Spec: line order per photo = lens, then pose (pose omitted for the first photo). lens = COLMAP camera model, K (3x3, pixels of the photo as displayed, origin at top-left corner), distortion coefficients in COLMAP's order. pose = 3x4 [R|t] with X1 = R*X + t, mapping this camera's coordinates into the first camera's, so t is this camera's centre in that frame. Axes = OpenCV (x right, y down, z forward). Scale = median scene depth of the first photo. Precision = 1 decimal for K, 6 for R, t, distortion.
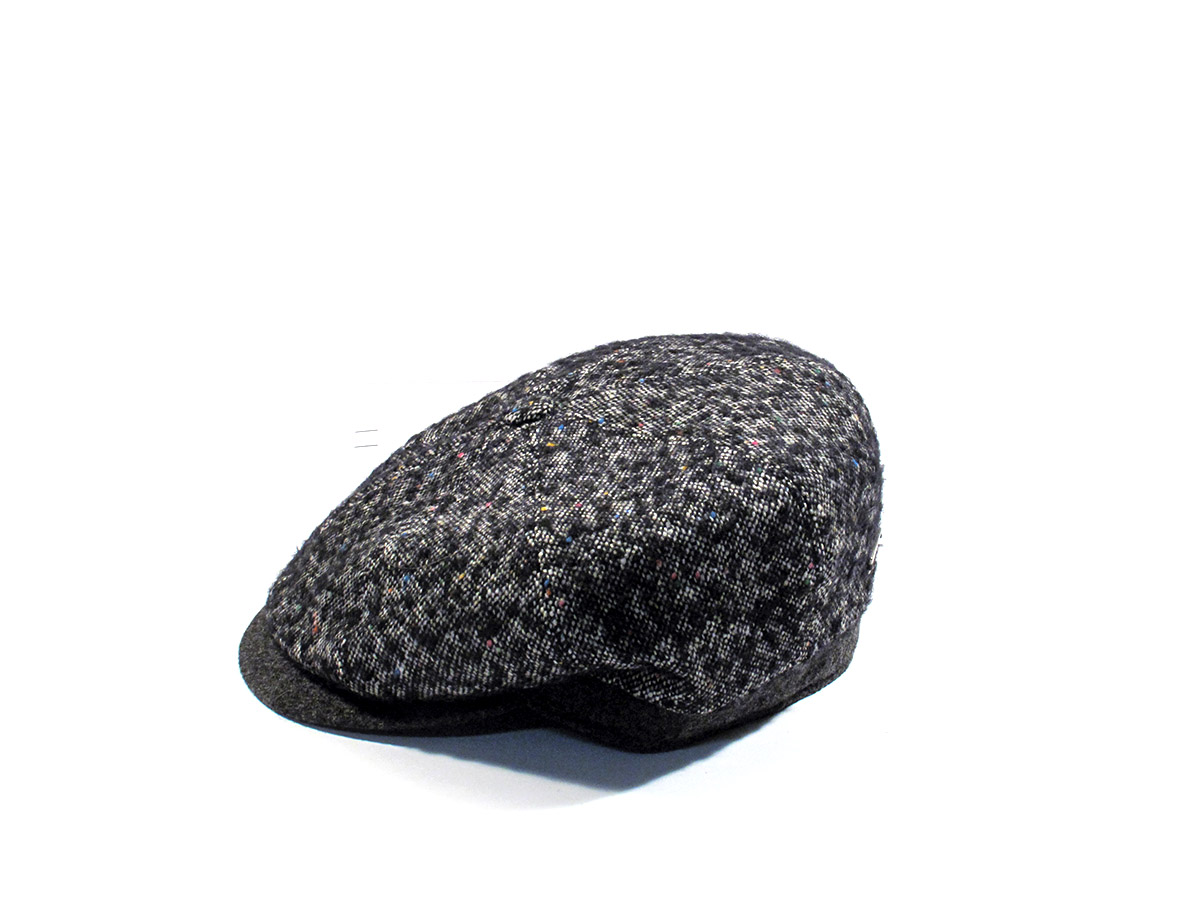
lens RADIAL K [[2133.7, 0, 599.4], [0, 2133.7, 448.5], [0, 0, 1]] dist [-0.268079, 0.000000]
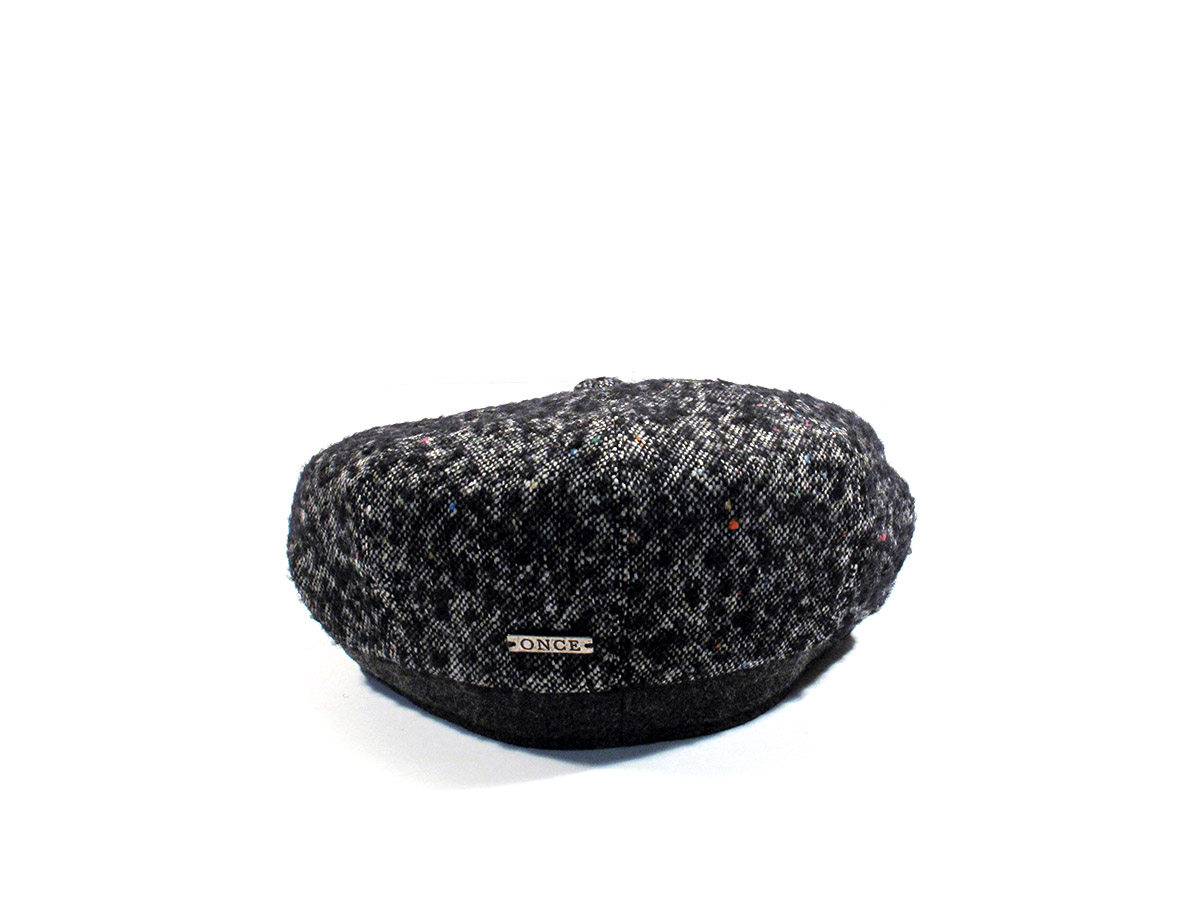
lens RADIAL K [[2133.7, 0, 601.3], [0, 2133.7, 450.6], [0, 0, 1]] dist [-0.268079, 0.000000]
pose [[0.011198, 0.315926, -0.948718, 1.076555], [-0.307953, 0.903752, 0.297318, -0.338159], [0.951336, 0.288831, 0.107411, 1.001894]]
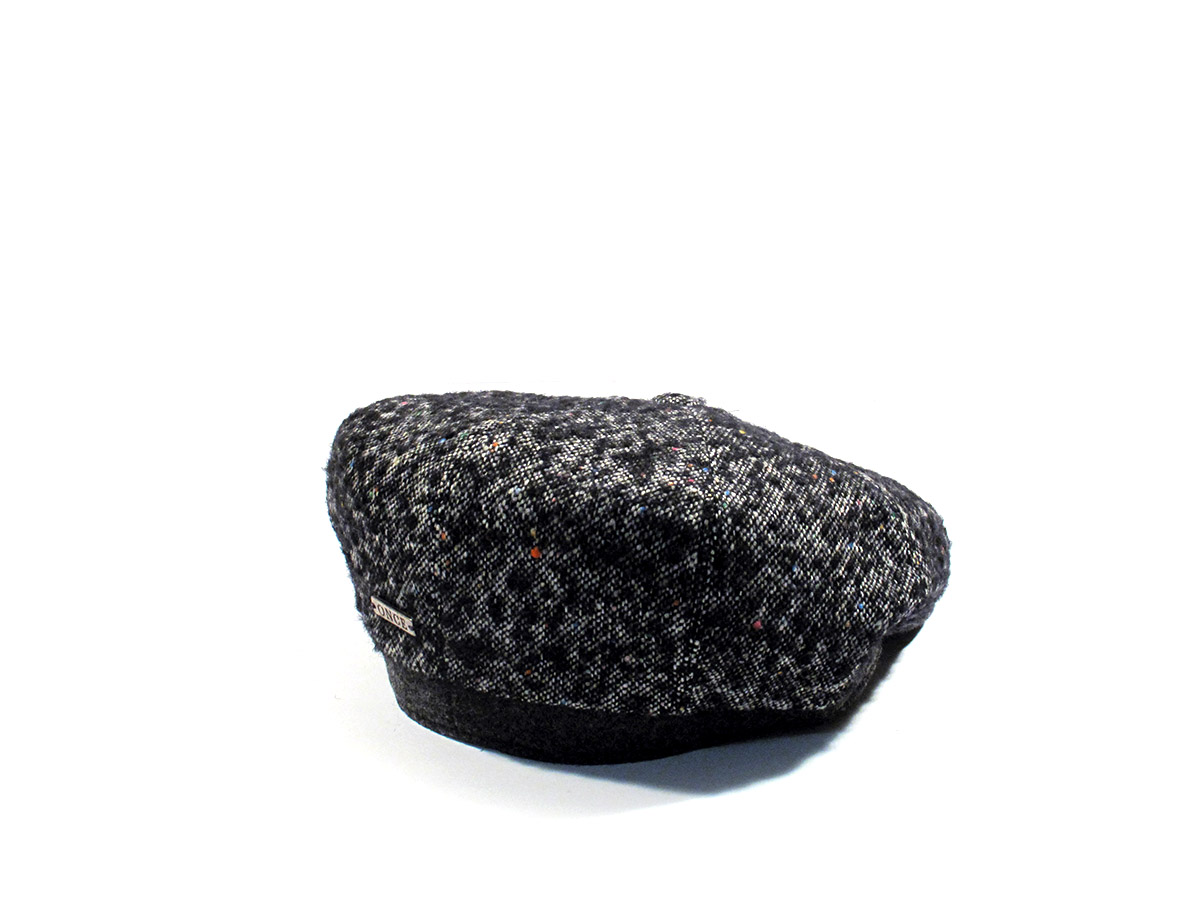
lens RADIAL K [[2133.7, 0, 599.0], [0, 2133.7, 450.3], [0, 0, 1]] dist [-0.268079, 0.000000]
pose [[-0.695901, 0.235883, -0.678292, 0.764334], [-0.225848, 0.824706, 0.518511, -0.580485], [0.681699, 0.514023, -0.520640, 1.687949]]
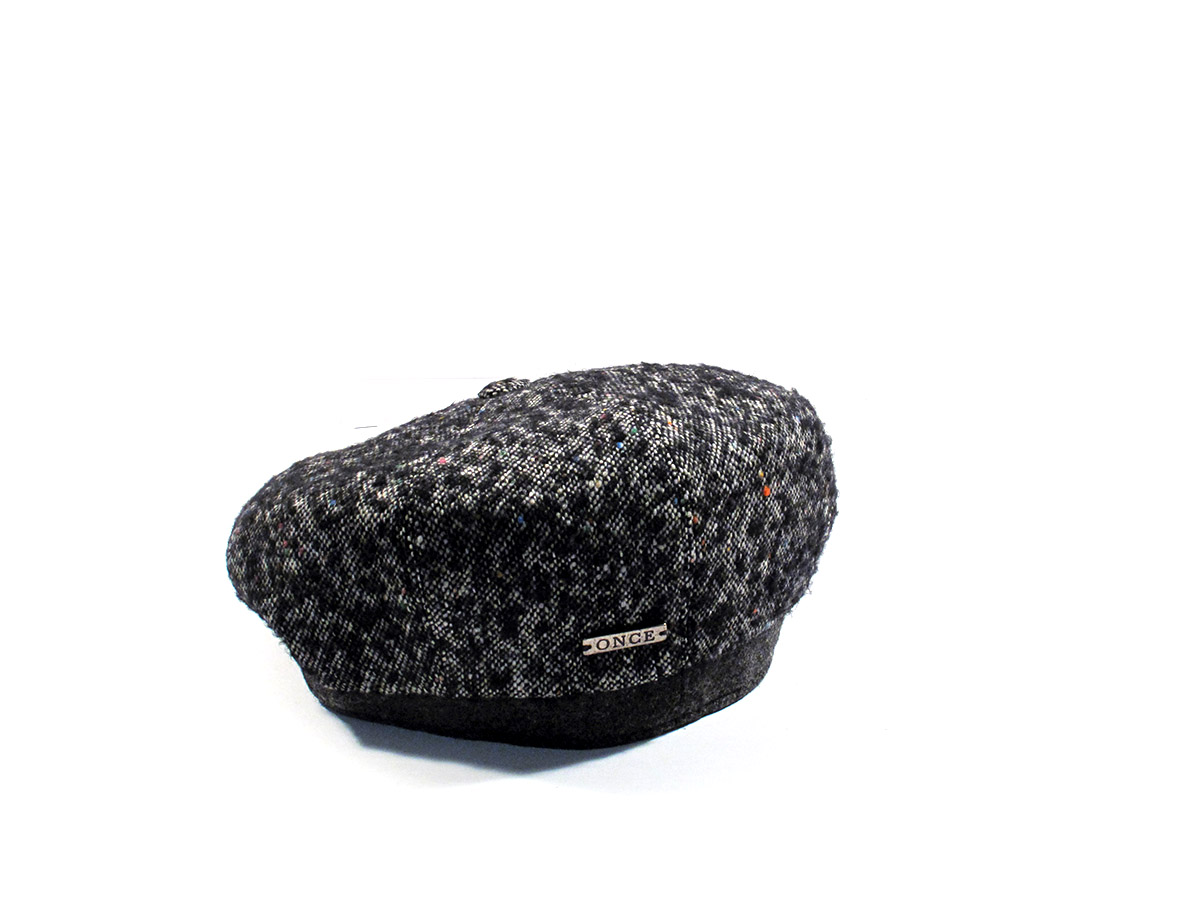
lens RADIAL K [[2133.7, 0, 599.9], [0, 2133.7, 446.3], [0, 0, 1]] dist [-0.268079, 0.000000]
pose [[0.466608, 0.273552, -0.841098, 0.963882], [-0.260400, 0.951309, 0.164936, -0.197009], [0.845263, 0.142061, 0.515121, 0.569368]]
